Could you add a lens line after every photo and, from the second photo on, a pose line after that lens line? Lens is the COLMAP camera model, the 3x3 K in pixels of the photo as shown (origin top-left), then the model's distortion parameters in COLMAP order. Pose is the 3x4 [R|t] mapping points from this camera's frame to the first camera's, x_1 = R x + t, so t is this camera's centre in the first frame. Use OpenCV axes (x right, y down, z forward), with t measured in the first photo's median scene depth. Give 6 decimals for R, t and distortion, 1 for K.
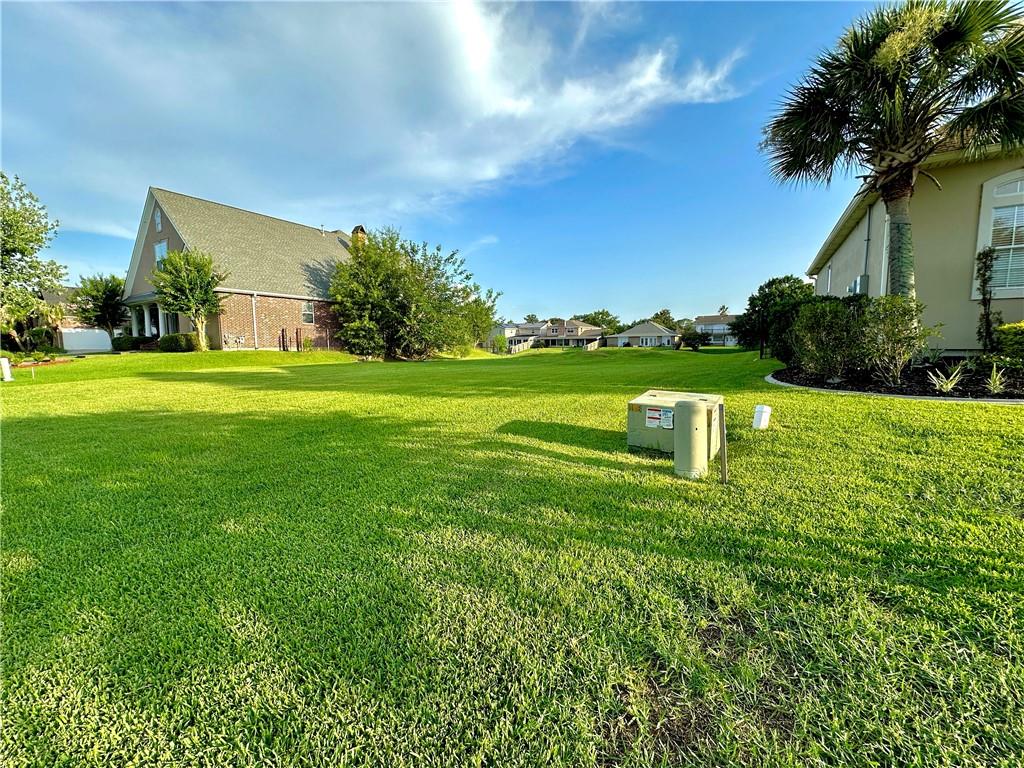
lens RADIAL K [[413.3, 0, 512.4], [0, 413.3, 382.6], [0, 0, 1]] dist [-0.002664, -0.000189]
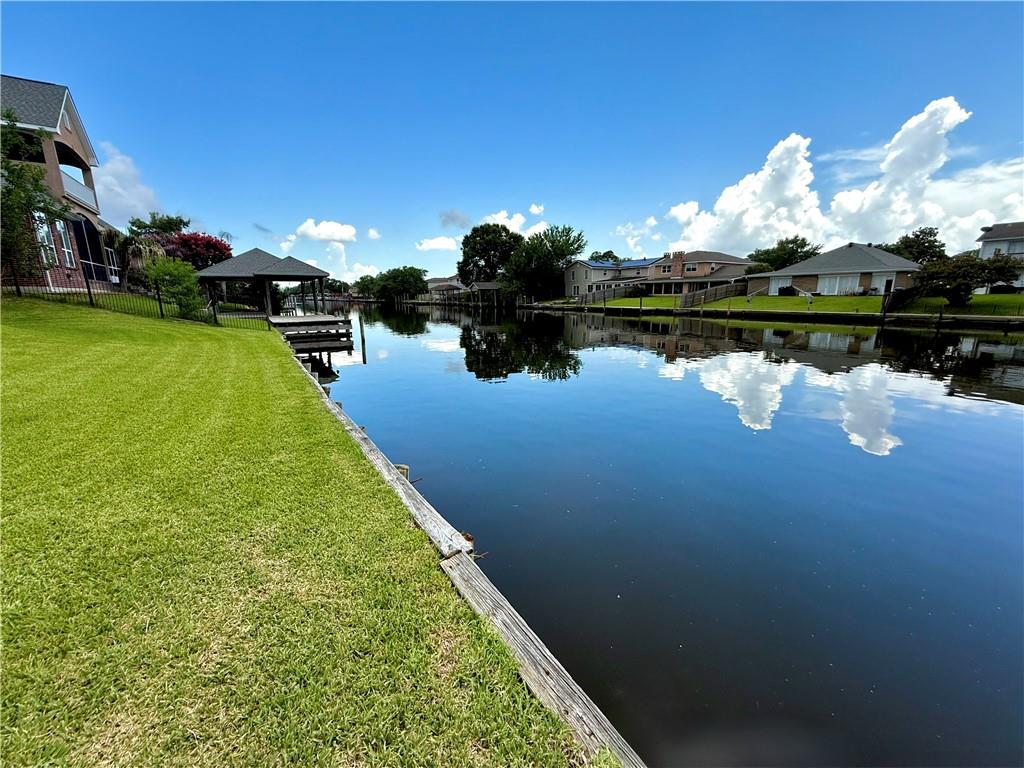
lens RADIAL K [[410.4, 0, 512.5], [0, 410.4, 384.5], [0, 0, 1]] dist [-0.001061, 0.000490]
pose [[0.897072, 0.093414, -0.431898, 0.200801], [-0.037909, 0.990065, 0.135401, -0.033433], [0.440255, -0.105091, 0.891701, 0.382939]]
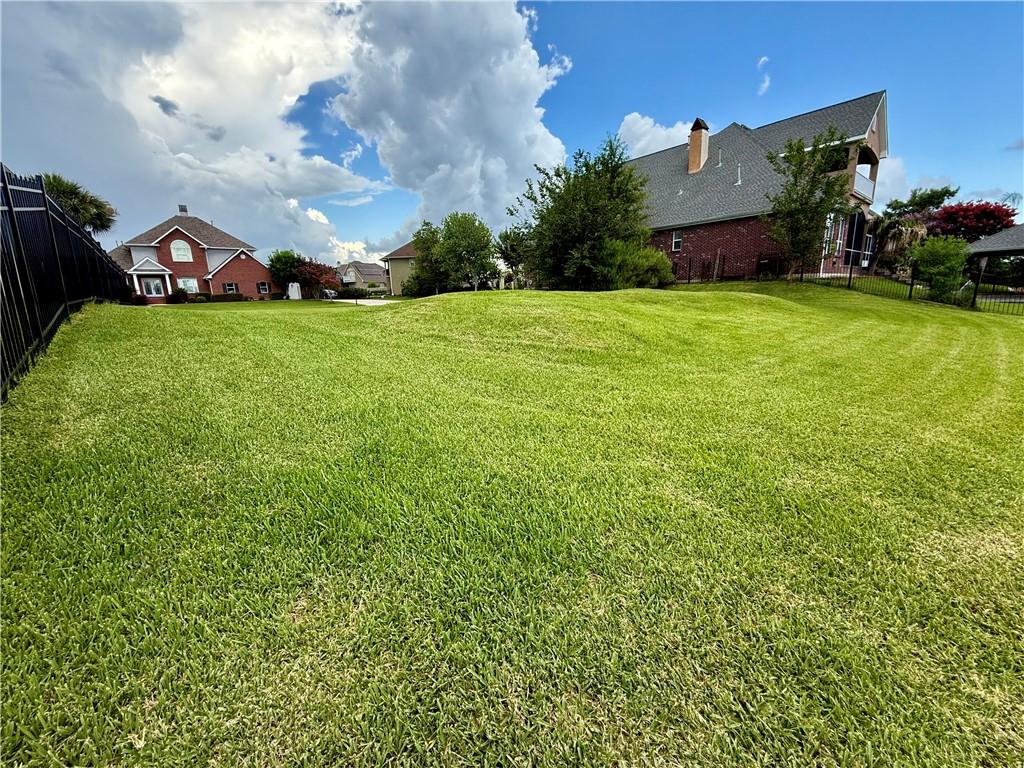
lens RADIAL K [[410.4, 0, 514.8], [0, 410.4, 380.7], [0, 0, 1]] dist [-0.001061, 0.000490]
pose [[-0.309298, 0.213695, -0.926644, 0.209058], [-0.048708, 0.969586, 0.239856, -0.032440], [0.949717, 0.119322, -0.289482, 0.371551]]
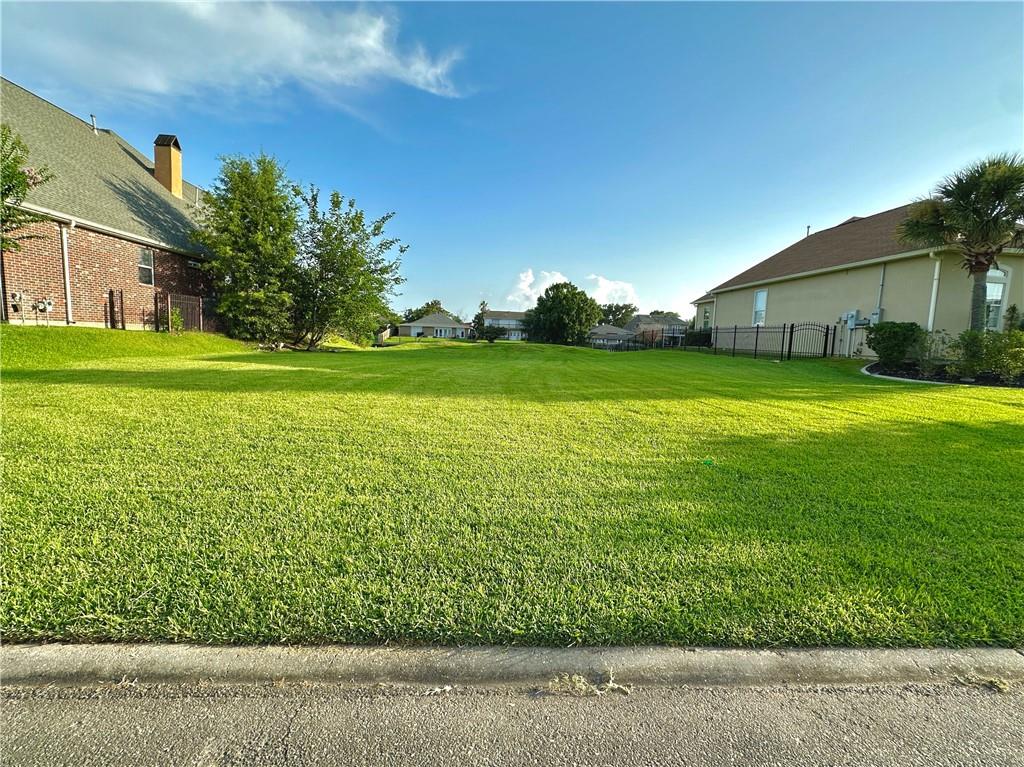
lens RADIAL K [[442.0, 0, 515.6], [0, 442.0, 388.1], [0, 0, 1]] dist [-0.003691, -0.000695]
pose [[0.810727, -0.026303, 0.584833, -0.139786], [0.007601, 0.999379, 0.034410, -0.003177], [-0.585375, -0.023452, 0.810423, 0.050923]]
